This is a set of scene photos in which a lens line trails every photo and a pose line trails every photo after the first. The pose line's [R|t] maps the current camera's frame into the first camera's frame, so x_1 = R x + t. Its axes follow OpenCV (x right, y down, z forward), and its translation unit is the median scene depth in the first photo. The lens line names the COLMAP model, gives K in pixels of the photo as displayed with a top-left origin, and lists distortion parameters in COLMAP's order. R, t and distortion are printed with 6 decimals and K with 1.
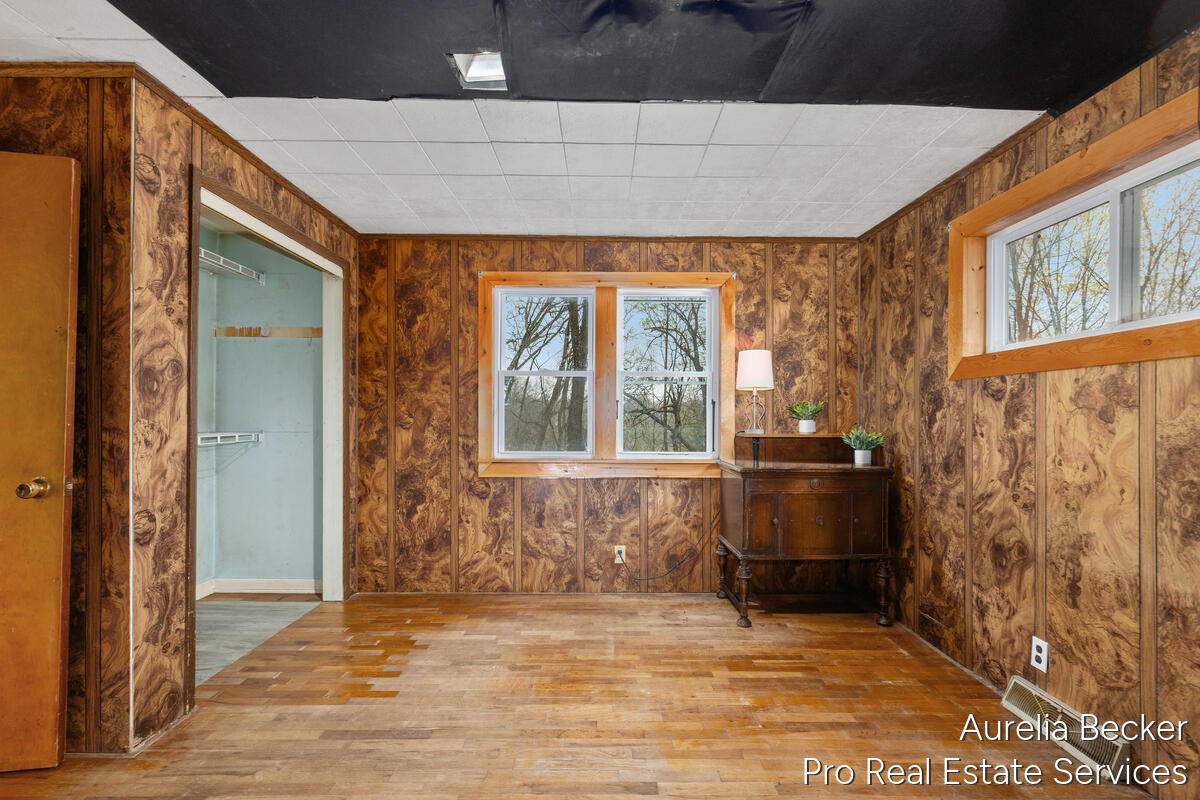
lens RADIAL K [[544.5, 0, 611.1], [0, 544.5, 405.6], [0, 0, 1]] dist [-0.002523, 0.000071]
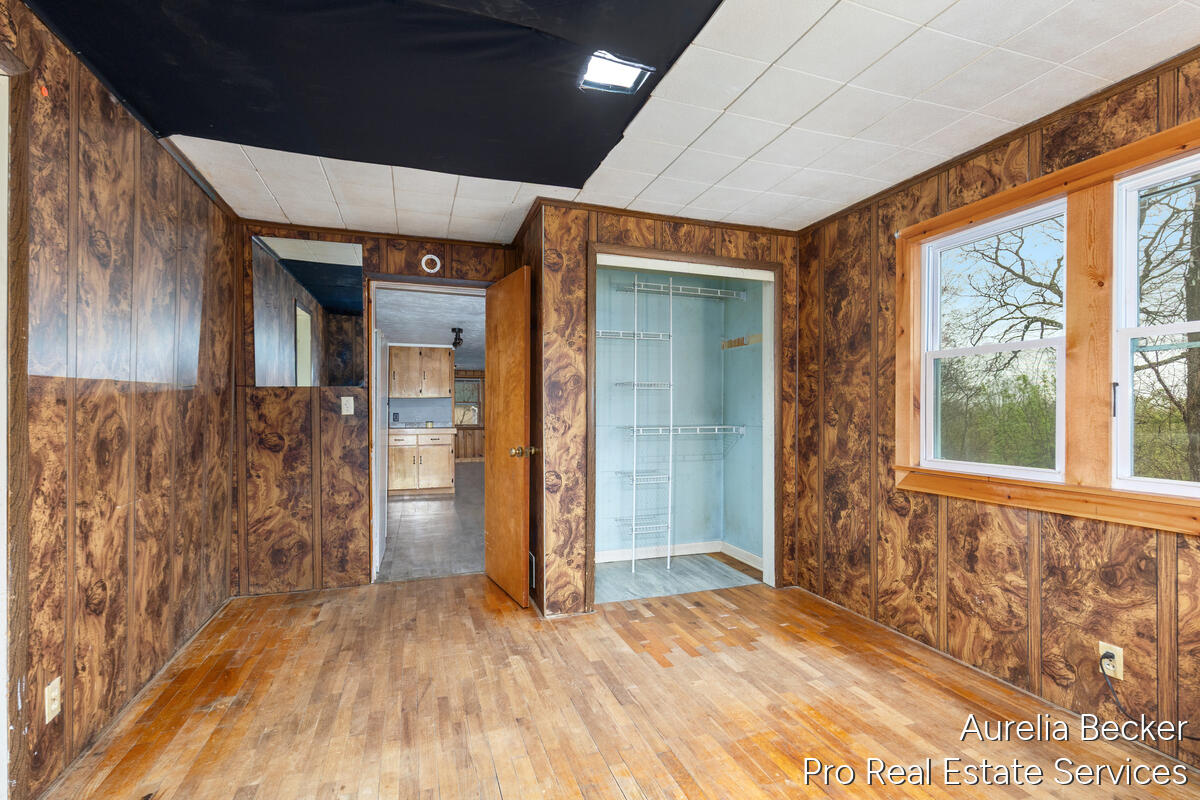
lens RADIAL K [[544.5, 0, 609.3], [0, 544.5, 407.7], [0, 0, 1]] dist [-0.002523, 0.000071]
pose [[0.320550, -0.010944, -0.947168, 0.382681], [0.018551, 0.999814, -0.005275, 0.009659], [0.947050, -0.015880, 0.320693, 0.345012]]
